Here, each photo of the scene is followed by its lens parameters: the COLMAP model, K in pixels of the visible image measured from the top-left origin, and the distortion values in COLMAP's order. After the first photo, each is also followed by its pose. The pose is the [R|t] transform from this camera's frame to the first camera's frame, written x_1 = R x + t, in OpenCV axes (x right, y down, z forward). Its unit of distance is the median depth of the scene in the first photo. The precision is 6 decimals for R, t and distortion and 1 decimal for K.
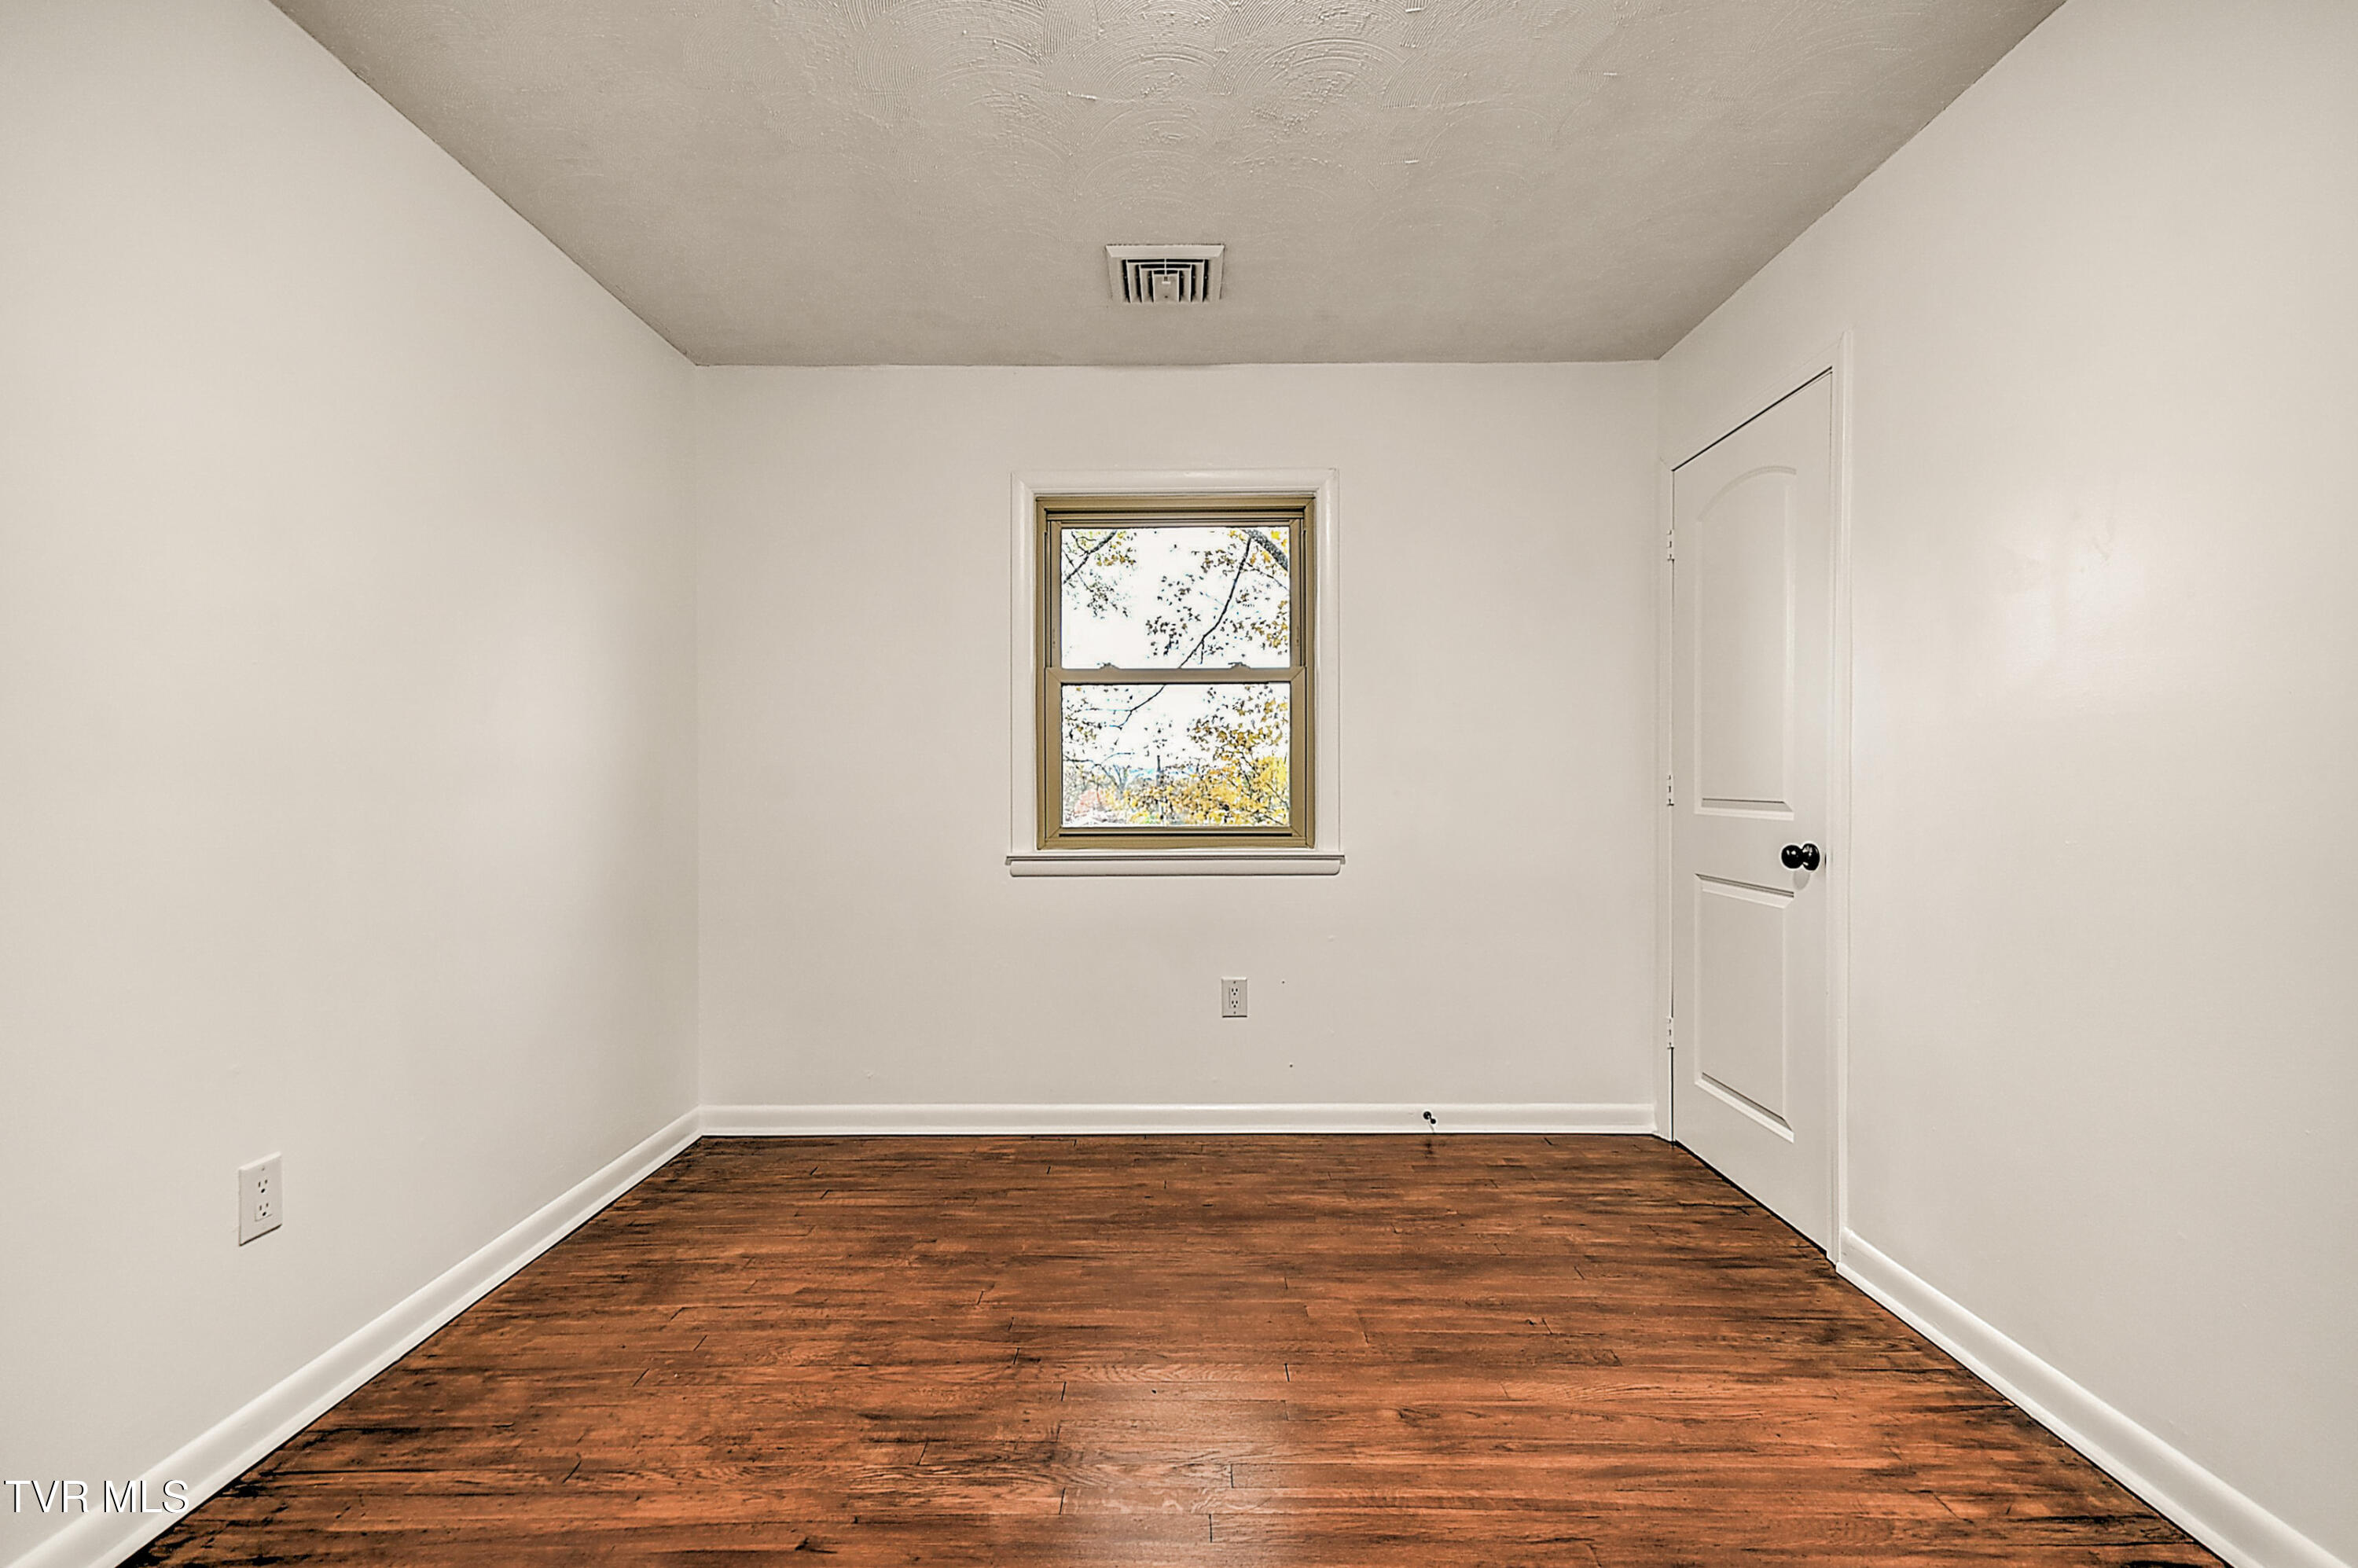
lens RADIAL K [[1060.6, 0, 1179.0], [0, 1060.6, 784.0], [0, 0, 1]] dist [0.029657, -0.017517]
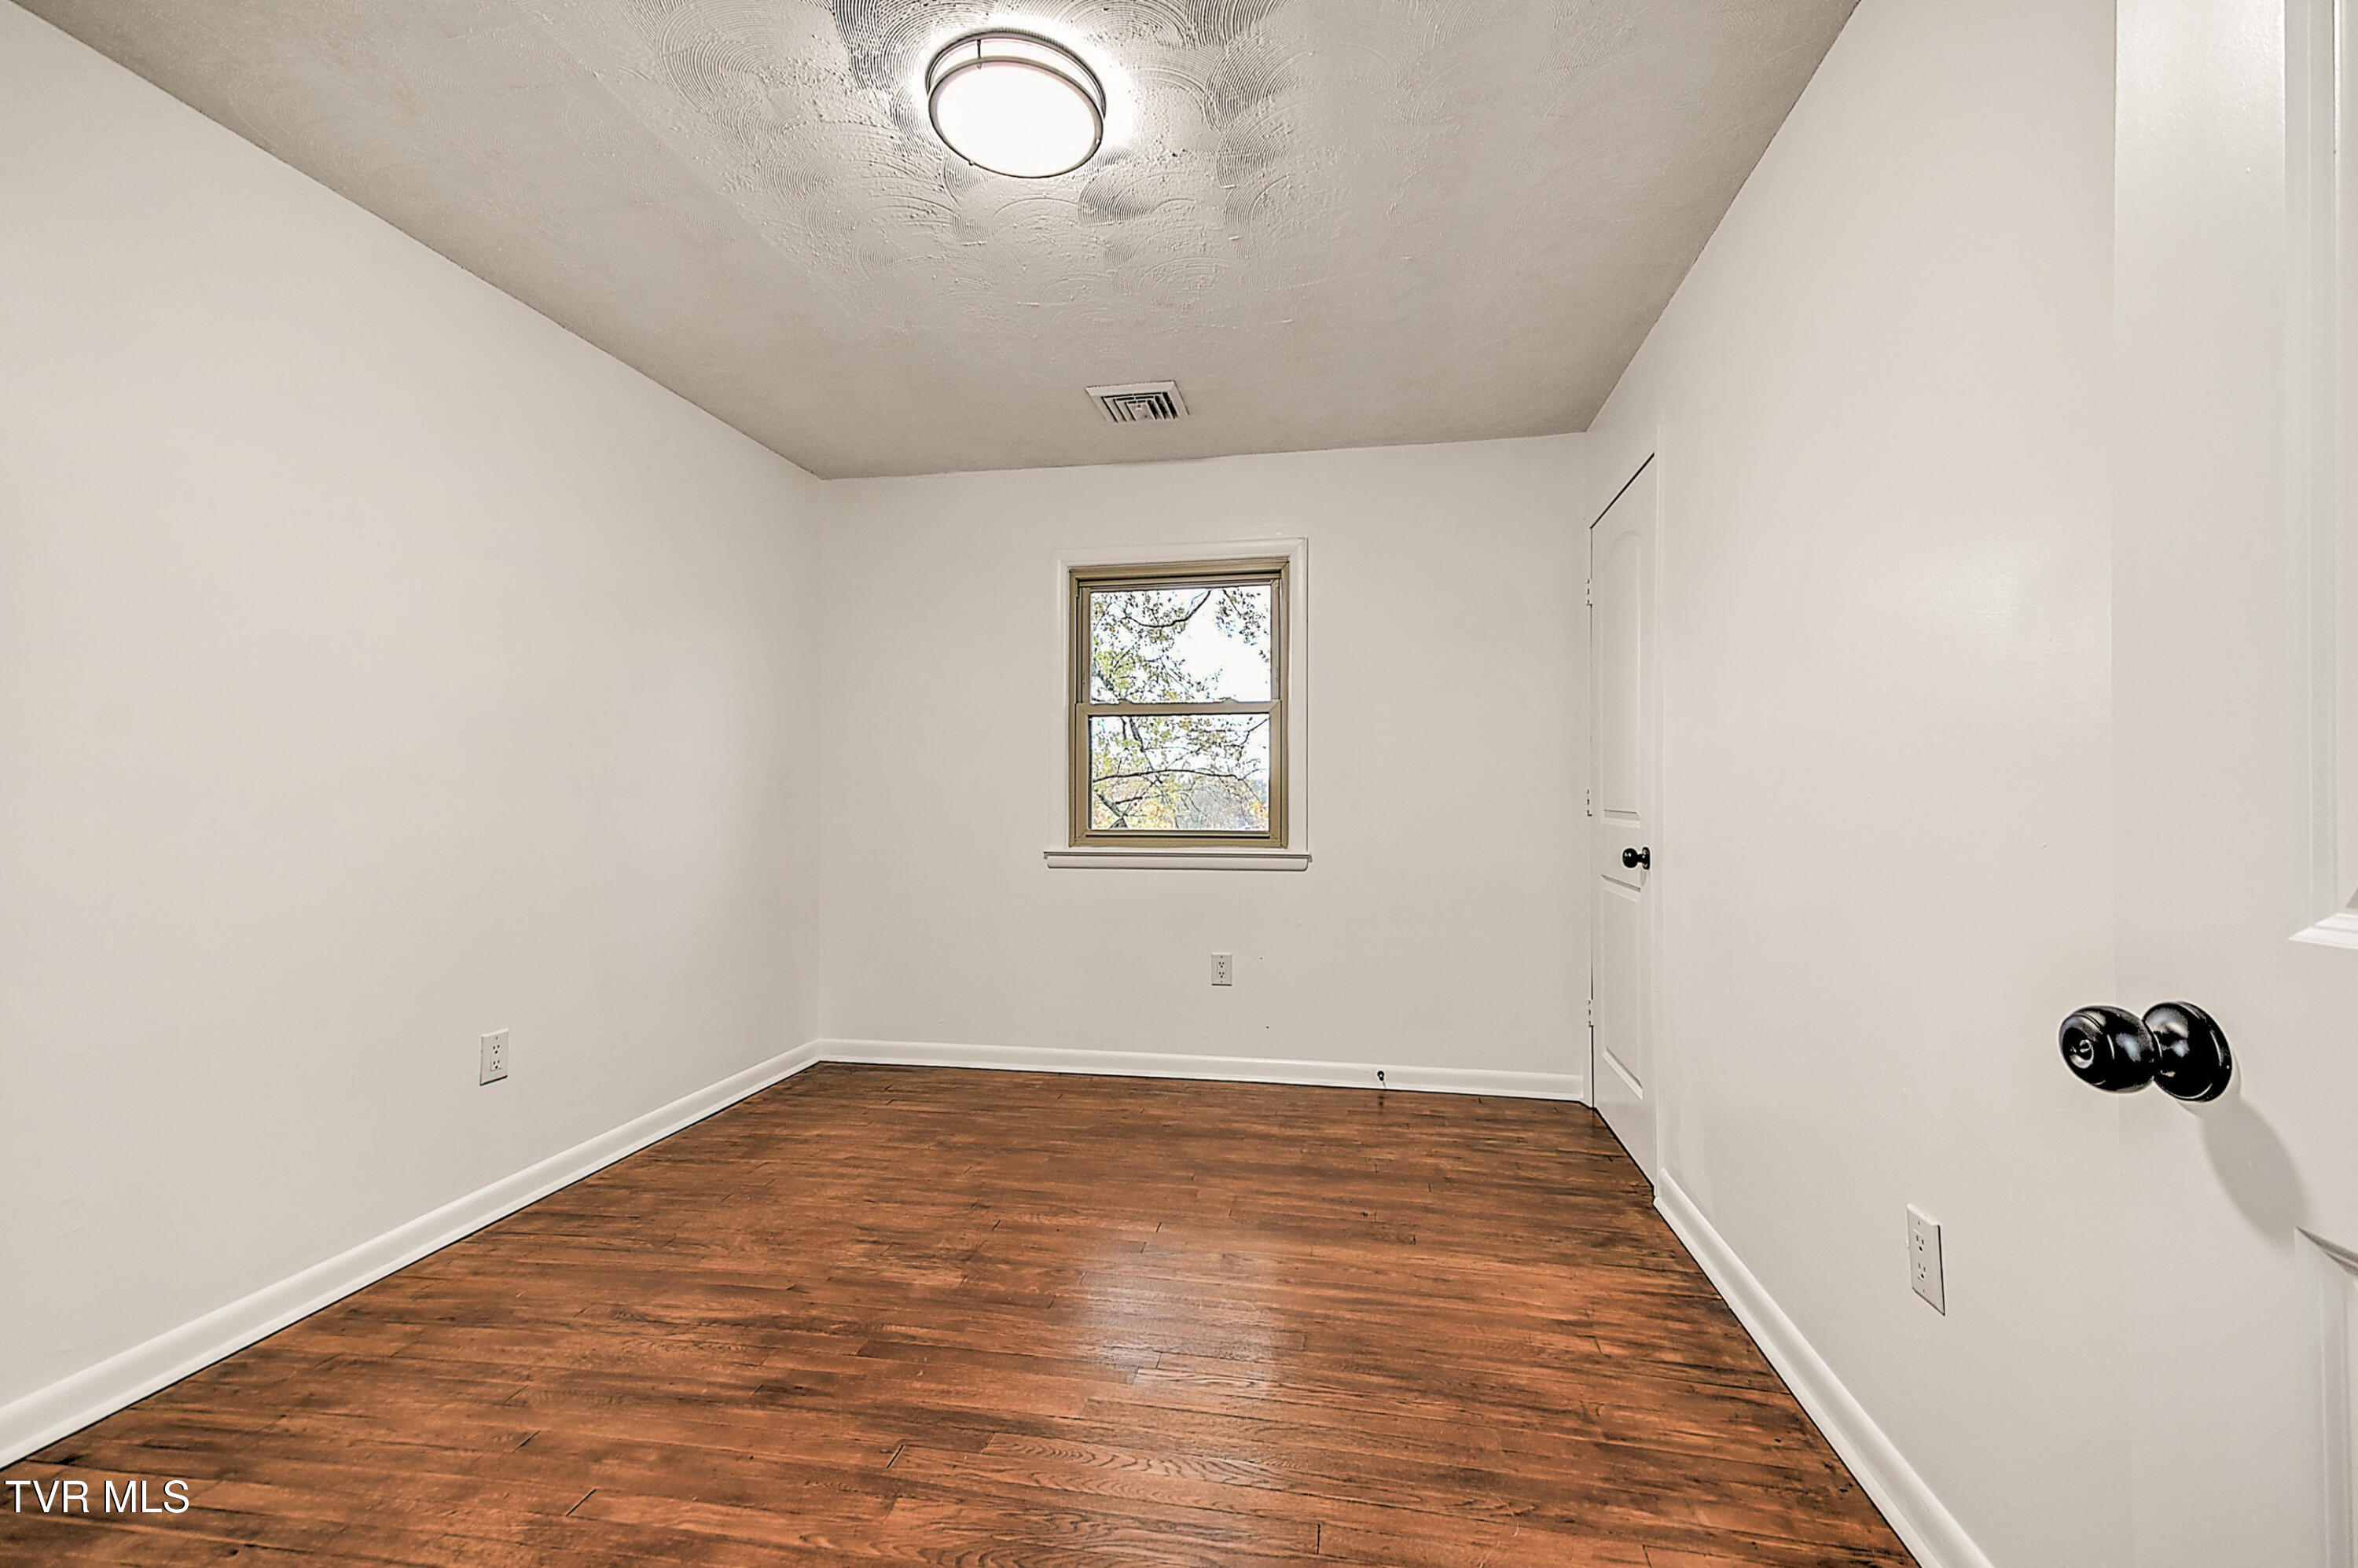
lens RADIAL K [[1040.1, 0, 1193.3], [0, 1040.1, 779.1], [0, 0, 1]] dist [0.045346, 0.000036]
pose [[0.983814, 0.000930, -0.179190, 0.313134], [-0.003868, 0.999864, -0.016044, 0.000170], [0.179151, 0.016477, 0.983684, -0.259103]]
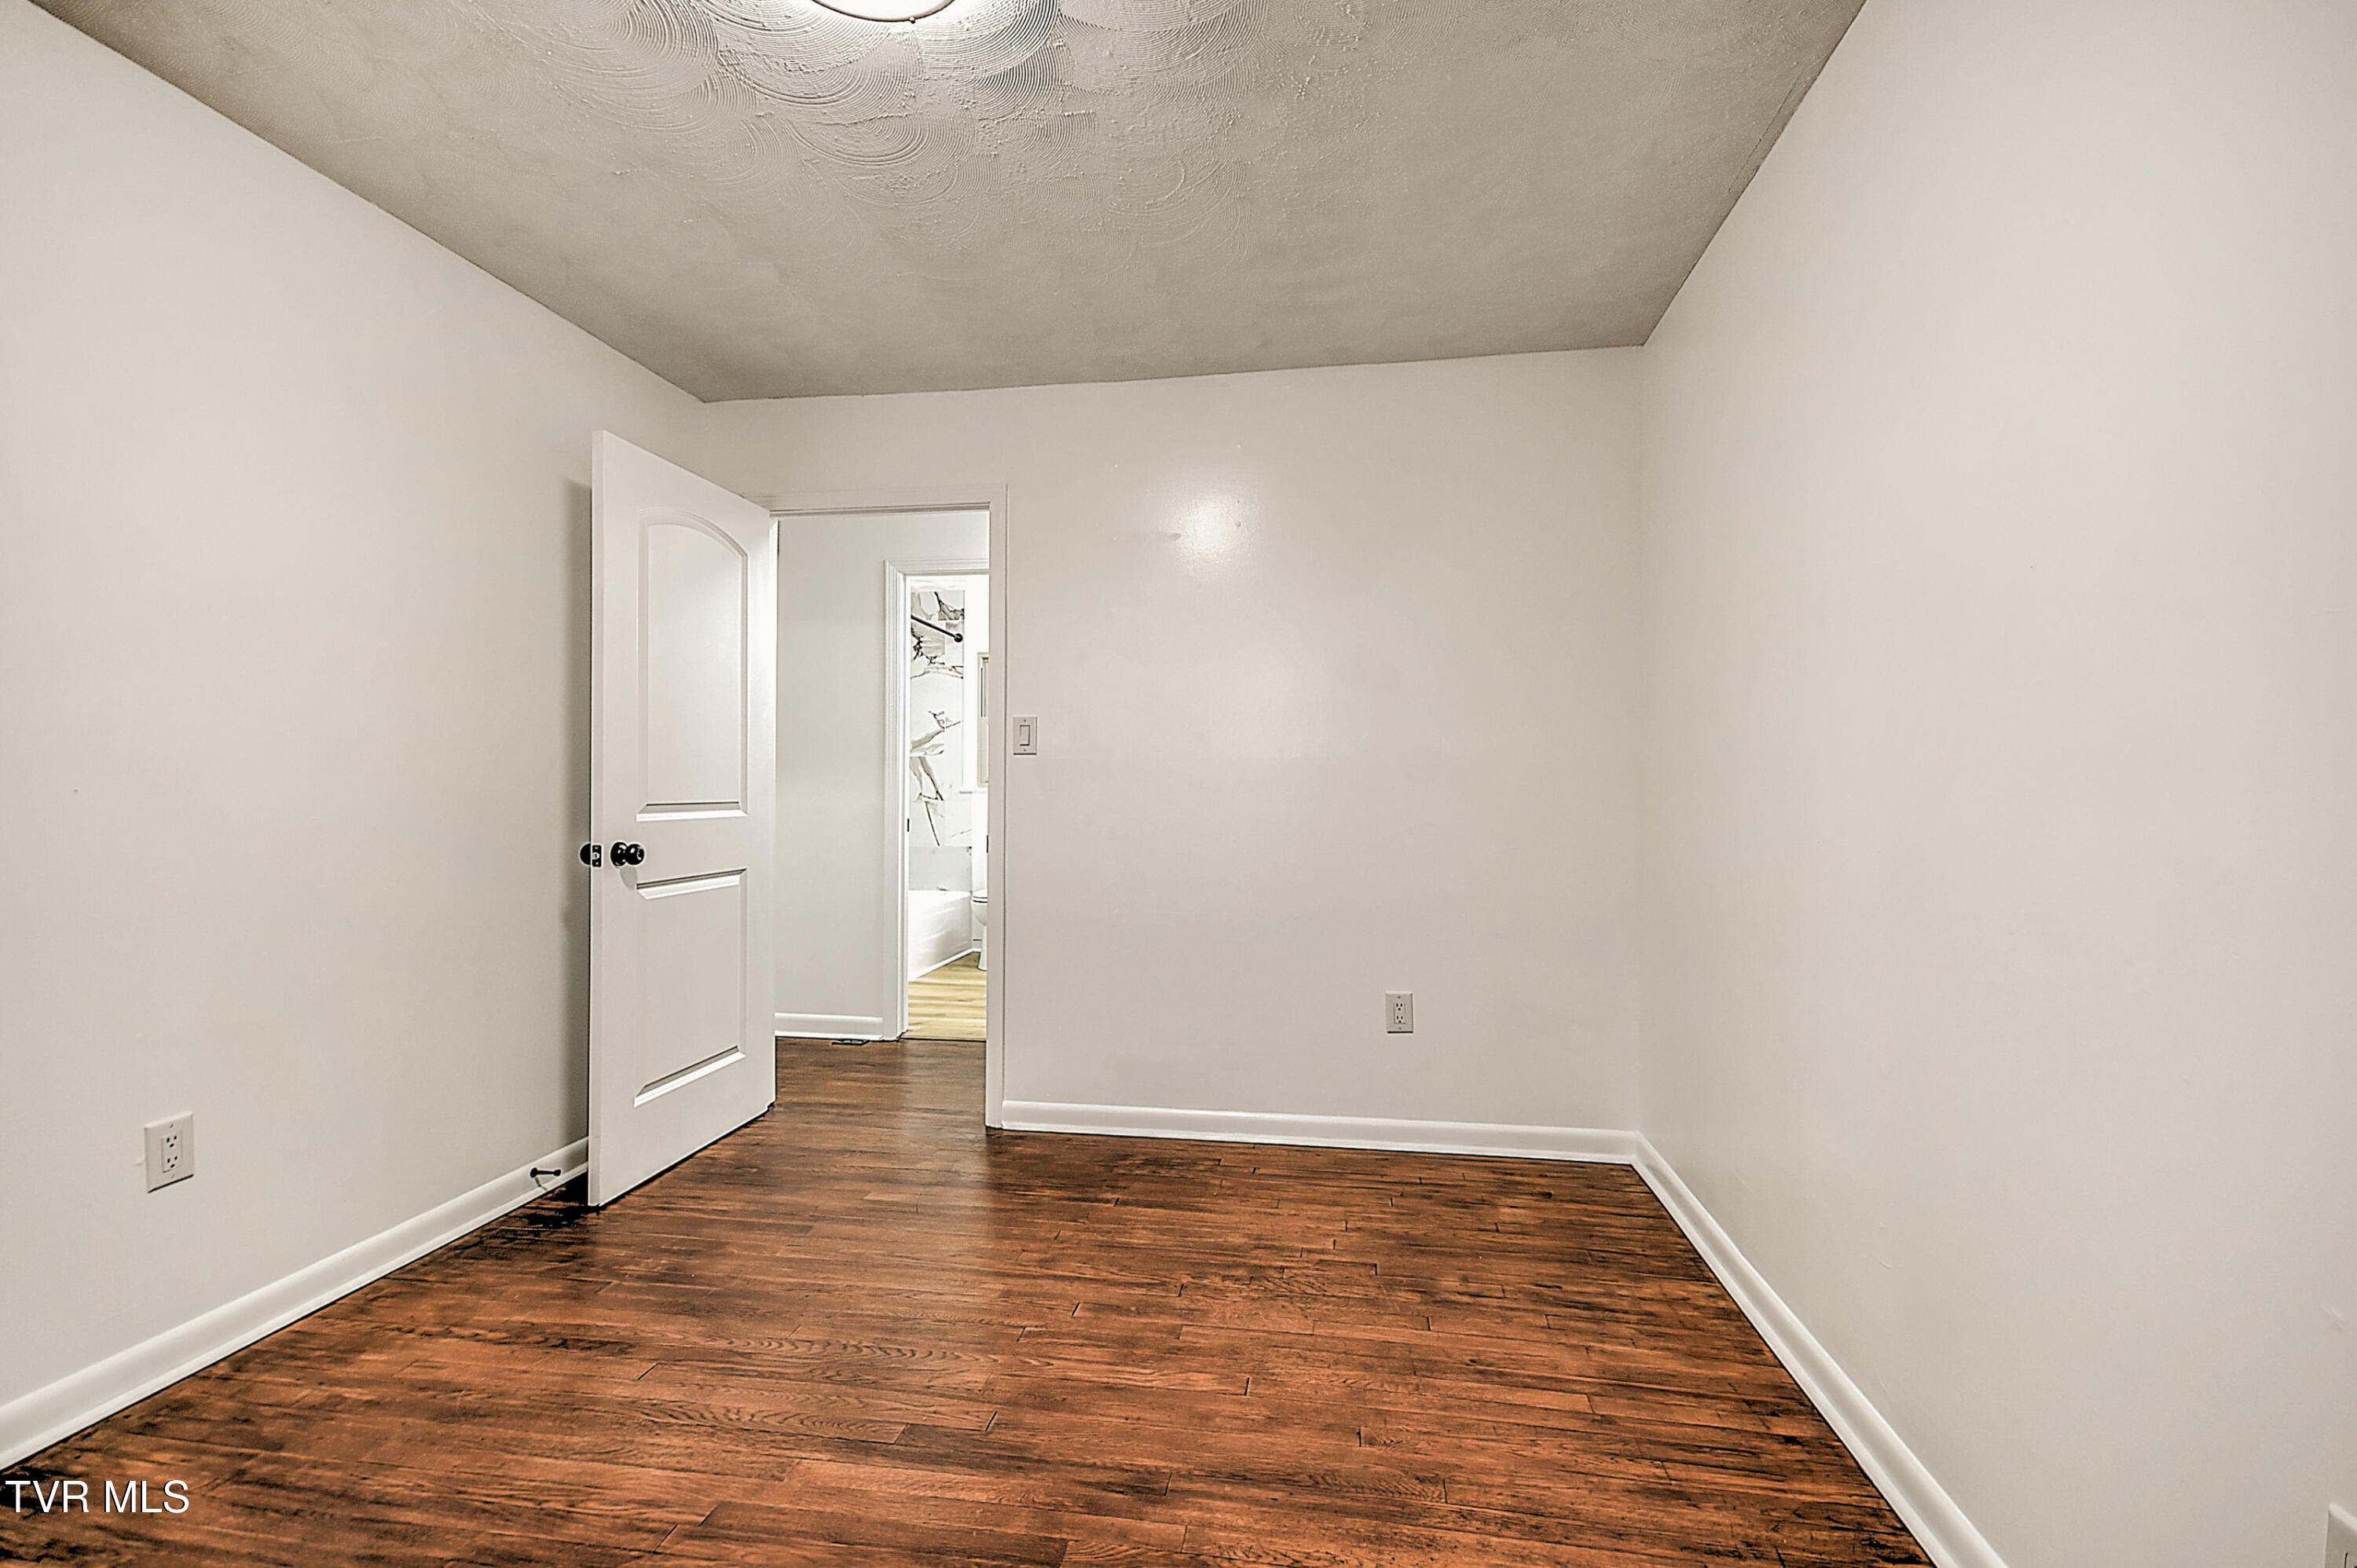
lens RADIAL K [[1060.1, 0, 1178.5], [0, 1060.1, 784.0], [0, 0, 1]] dist [0.029657, -0.017517]
pose [[-0.985024, 0.002057, 0.172407, -0.285834], [0.001764, 0.999997, -0.001851, -0.001951], [-0.172410, -0.001519, -0.985024, 1.167262]]
